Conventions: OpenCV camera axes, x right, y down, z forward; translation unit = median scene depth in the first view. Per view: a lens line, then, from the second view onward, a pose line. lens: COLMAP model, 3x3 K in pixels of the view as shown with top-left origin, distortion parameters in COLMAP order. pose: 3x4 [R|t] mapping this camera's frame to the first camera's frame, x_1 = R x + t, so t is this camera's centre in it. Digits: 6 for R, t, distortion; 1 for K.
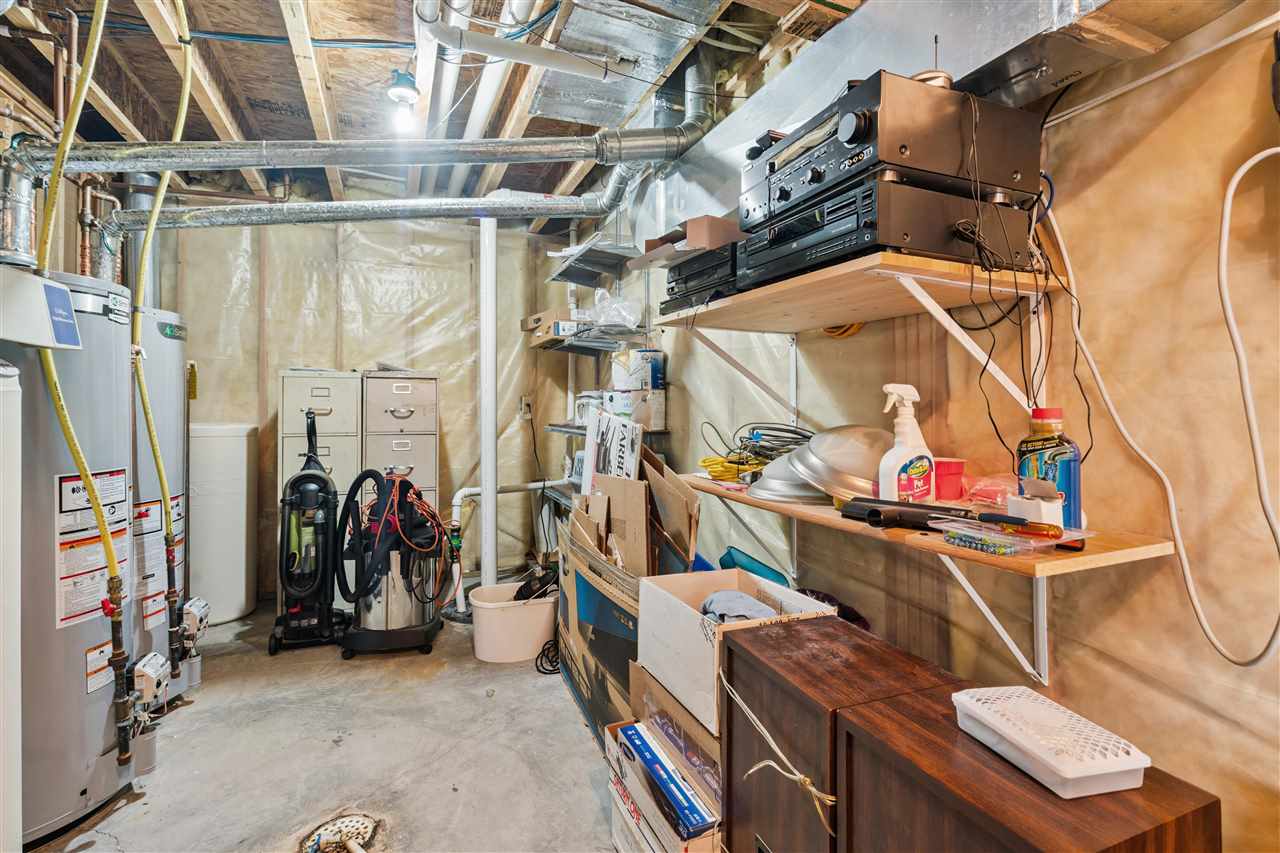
lens RADIAL K [[581.7, 0, 641.9], [0, 581.7, 416.3], [0, 0, 1]] dist [0.001214, -0.000186]
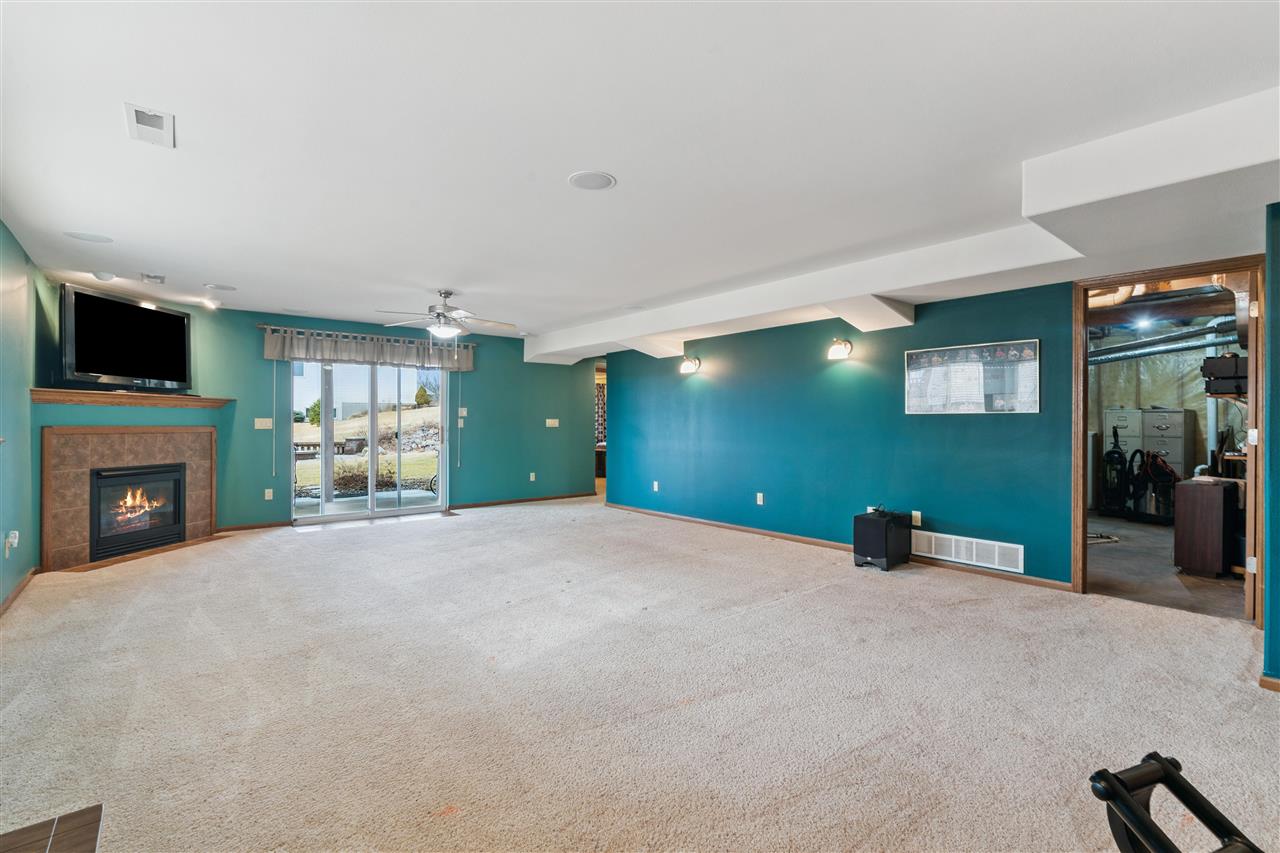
lens RADIAL K [[581.7, 0, 644.1], [0, 581.7, 425.9], [0, 0, 1]] dist [0.001214, -0.000186]
pose [[0.291573, 0.000624, -0.956549, 1.202514], [-0.007305, 0.999972, -0.001575, 0.006837], [0.956521, 0.007446, 0.291569, -1.635918]]
